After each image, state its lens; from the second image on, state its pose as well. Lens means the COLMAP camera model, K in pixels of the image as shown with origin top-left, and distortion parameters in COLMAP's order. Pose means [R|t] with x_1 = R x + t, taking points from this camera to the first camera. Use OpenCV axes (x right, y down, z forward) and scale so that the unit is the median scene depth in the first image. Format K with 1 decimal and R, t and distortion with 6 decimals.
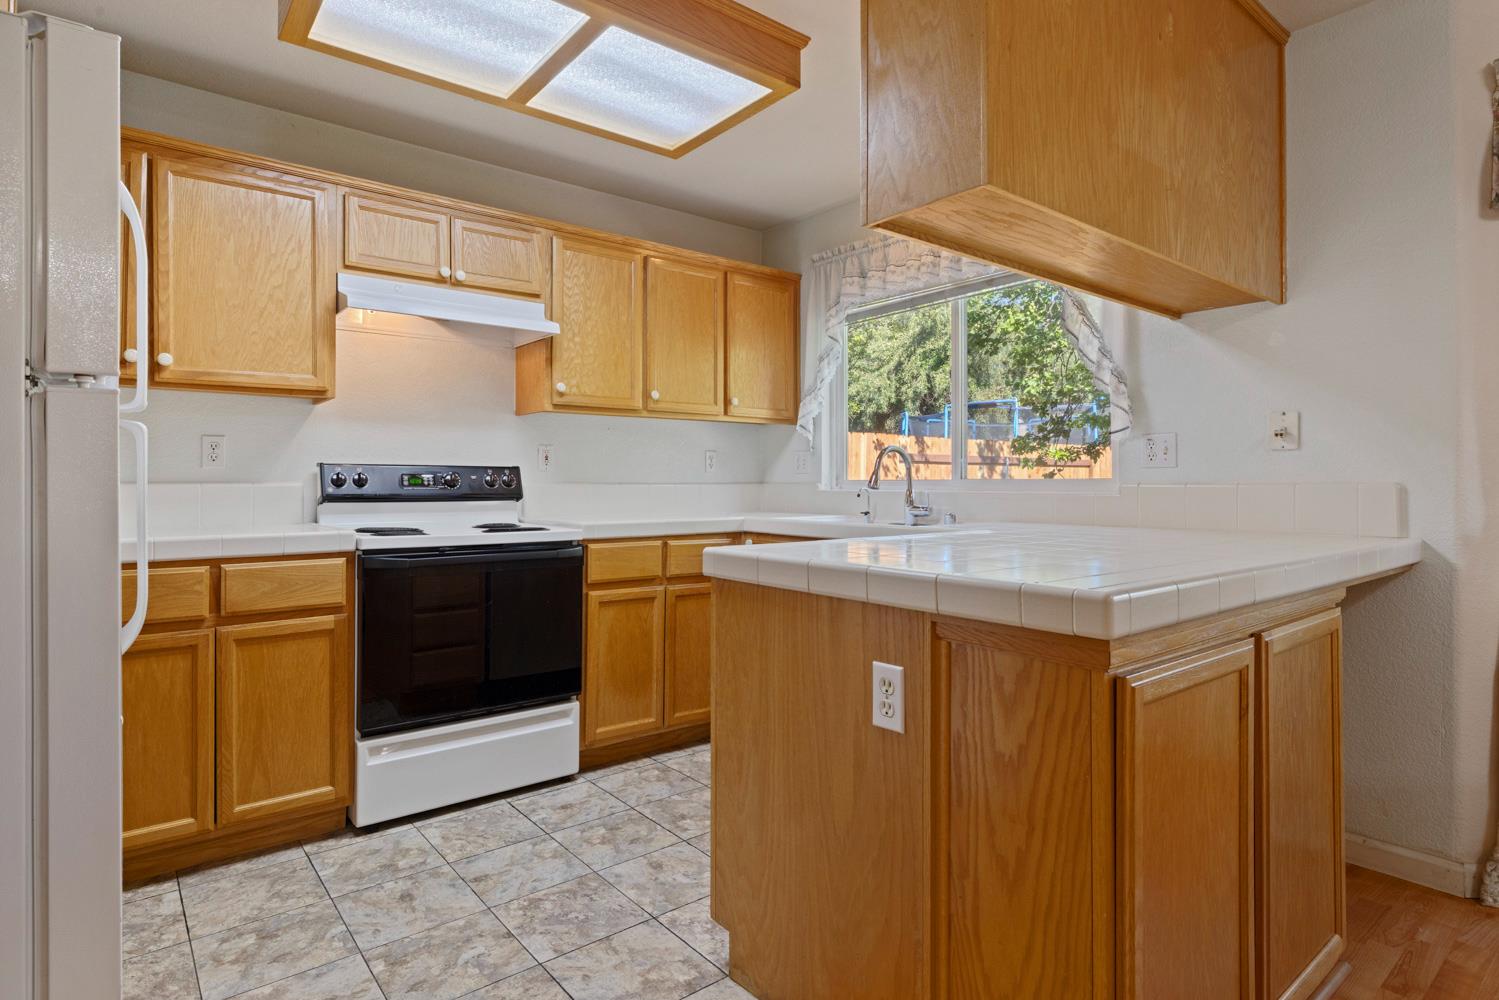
lens RADIAL K [[801.0, 0, 747.5], [0, 801.0, 492.0], [0, 0, 1]] dist [-0.000230, -0.000023]
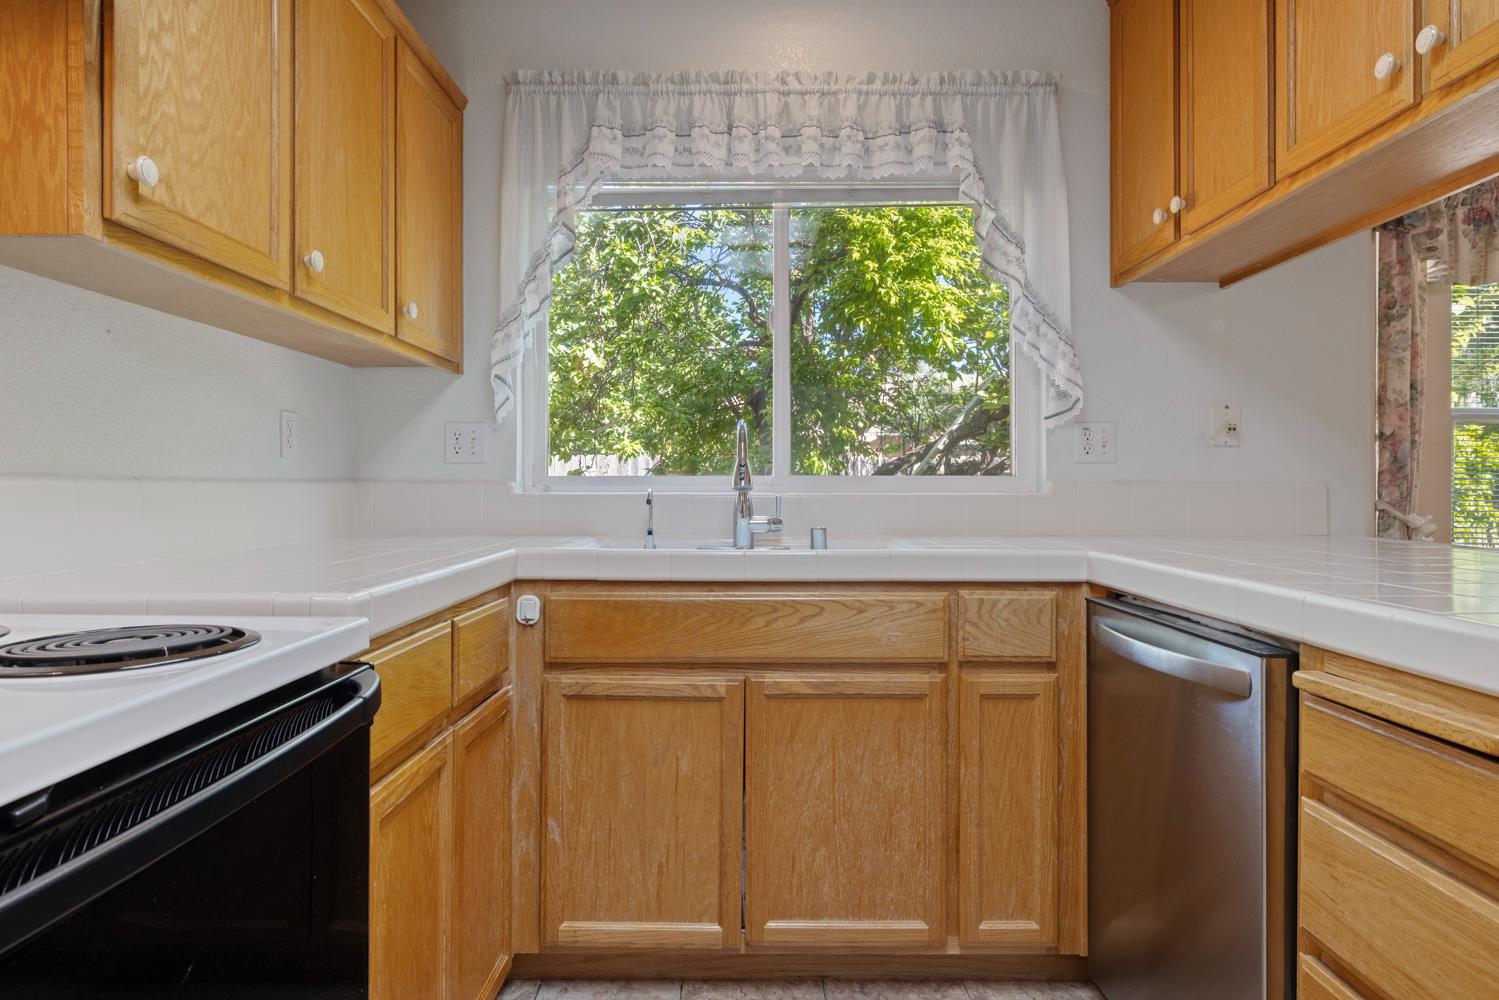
lens RADIAL K [[881.2, 0, 748.8], [0, 881.2, 491.4], [0, 0, 1]] dist [-0.000591, -0.000889]
pose [[0.635099, -0.002072, 0.772428, -0.355957], [0.007037, 0.999970, -0.003103, -0.001098], [-0.772399, 0.007406, 0.635094, 0.603757]]
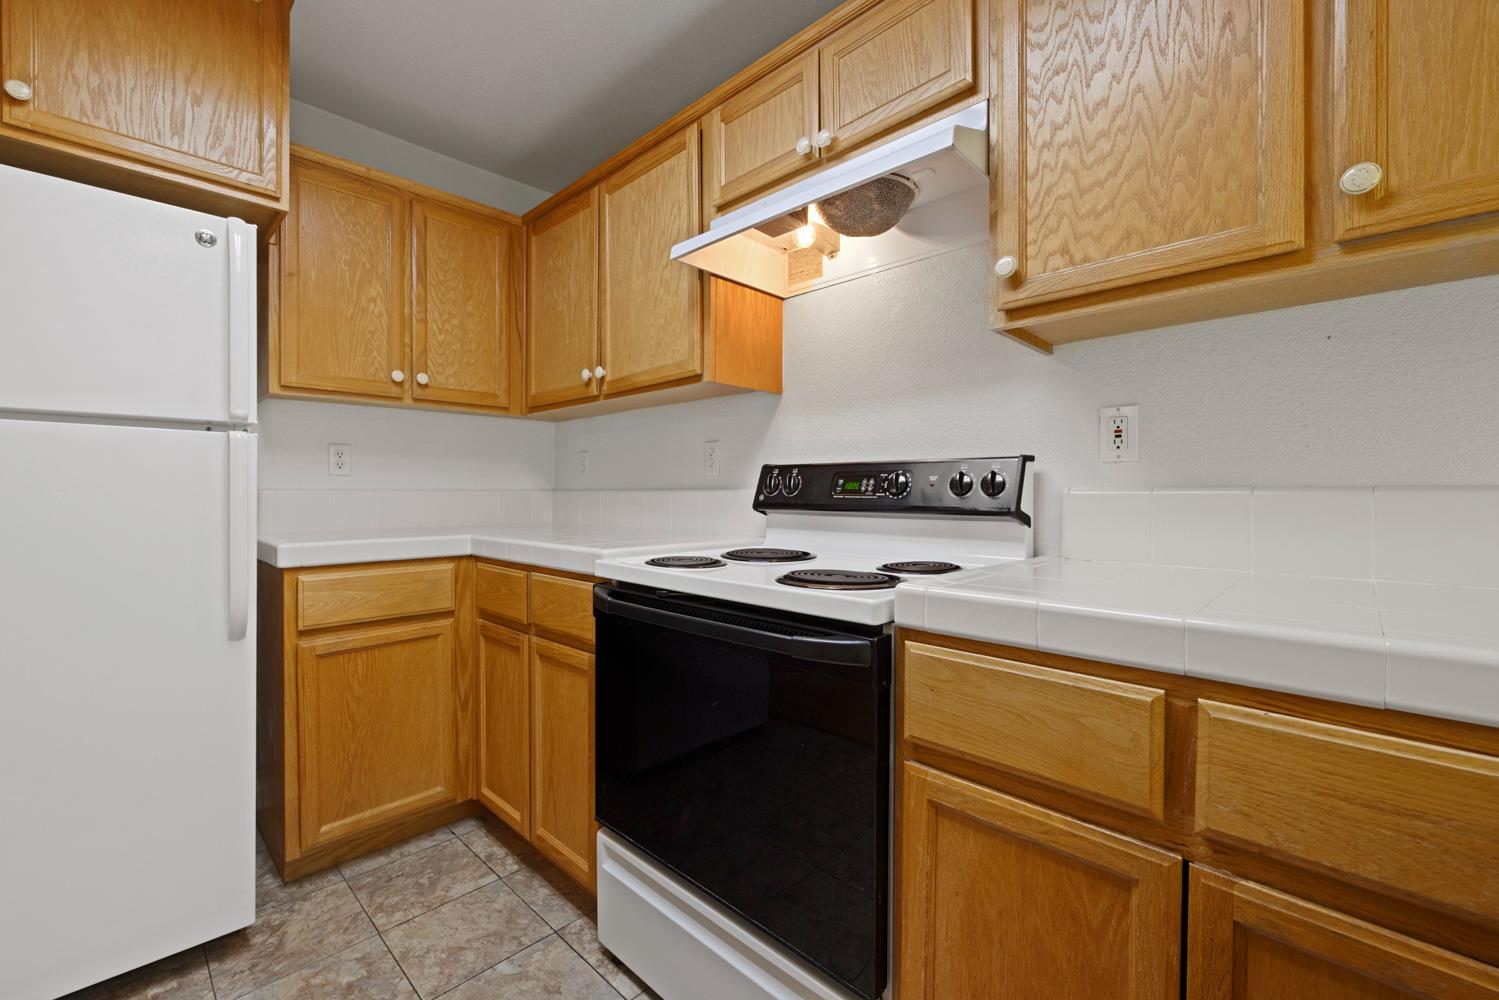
lens RADIAL K [[628.6, 0, 750.8], [0, 628.6, 495.4], [0, 0, 1]] dist [-0.000610, -0.000595]
pose [[0.114159, 0.006982, -0.993438, 0.093929], [-0.010580, 0.999927, 0.005812, -0.006992], [0.993406, 0.009847, 0.114225, 0.836831]]
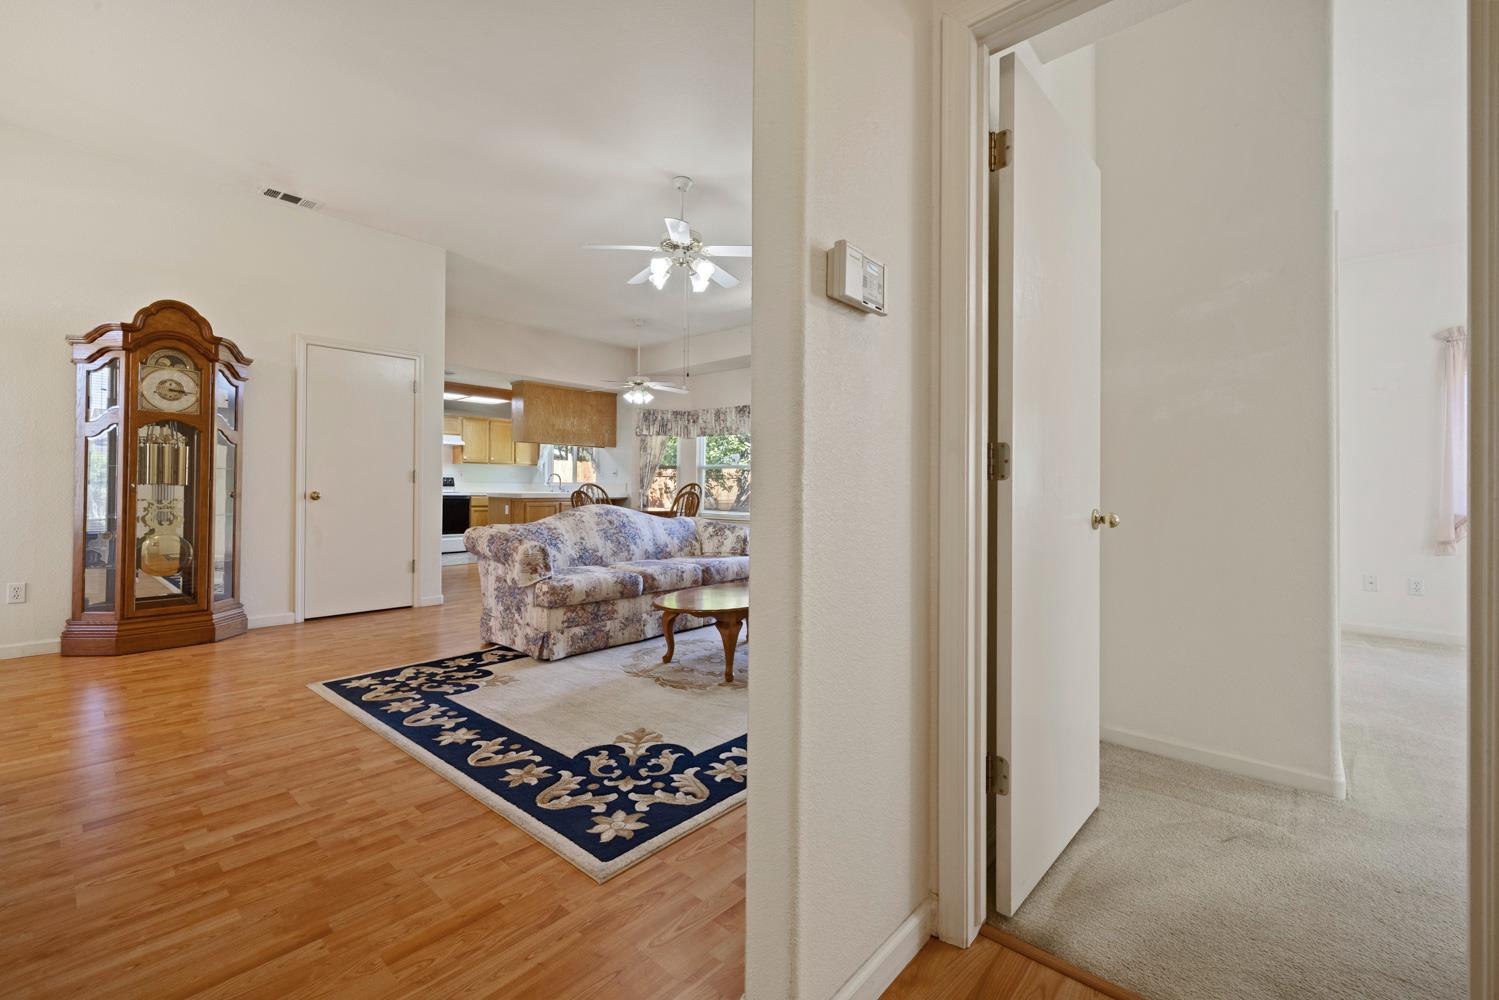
lens RADIAL K [[628.6, 0, 747.7], [0, 628.6, 479.5], [0, 0, 1]] dist [-0.000610, -0.000595]
pose [[0.987269, 0.010232, 0.158730, 0.645605], [-0.006190, 0.999644, -0.025936, 0.050561], [-0.158939, 0.024623, 0.986981, -2.257066]]
